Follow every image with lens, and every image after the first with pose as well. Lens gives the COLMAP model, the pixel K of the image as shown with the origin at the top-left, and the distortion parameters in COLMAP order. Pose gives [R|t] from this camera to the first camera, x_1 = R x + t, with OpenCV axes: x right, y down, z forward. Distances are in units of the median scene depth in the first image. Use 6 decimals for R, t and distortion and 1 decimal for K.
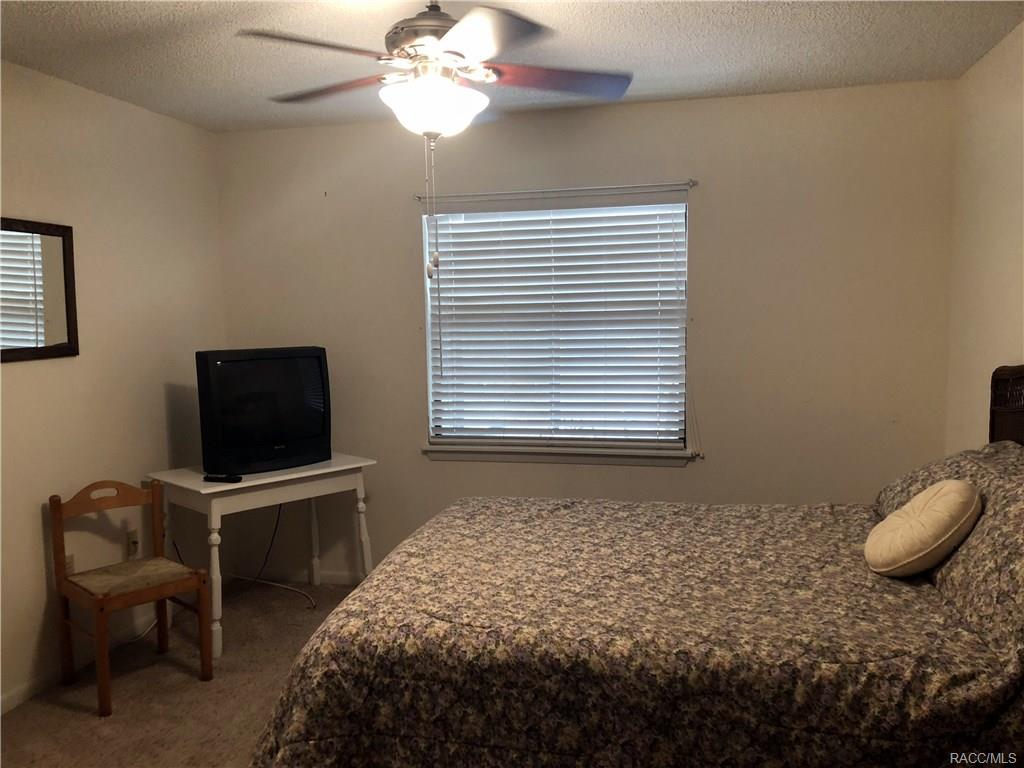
lens RADIAL K [[834.0, 0, 499.1], [0, 834.0, 378.1], [0, 0, 1]] dist [0.017932, -0.004734]
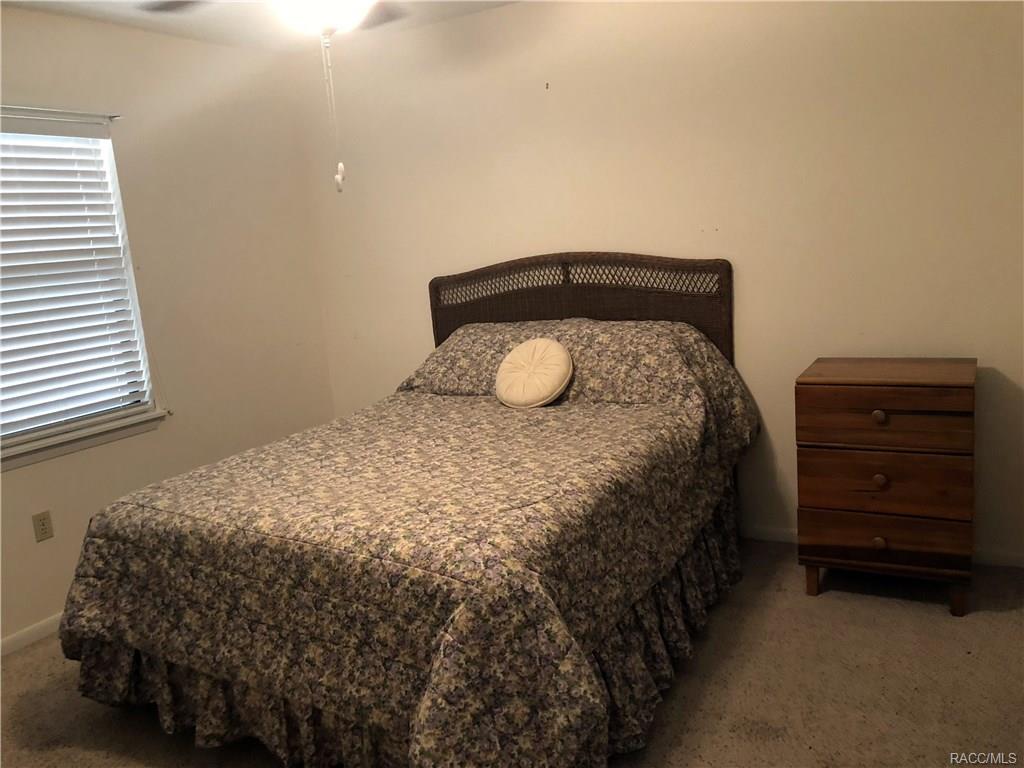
lens RADIAL K [[858.1, 0, 512.7], [0, 858.1, 354.7], [0, 0, 1]] dist [0.035749, -0.001428]
pose [[0.271580, -0.140273, 0.952138, -1.023112], [0.157082, 0.982515, 0.099943, -0.012966], [-0.949510, 0.122421, 0.288866, 0.631910]]
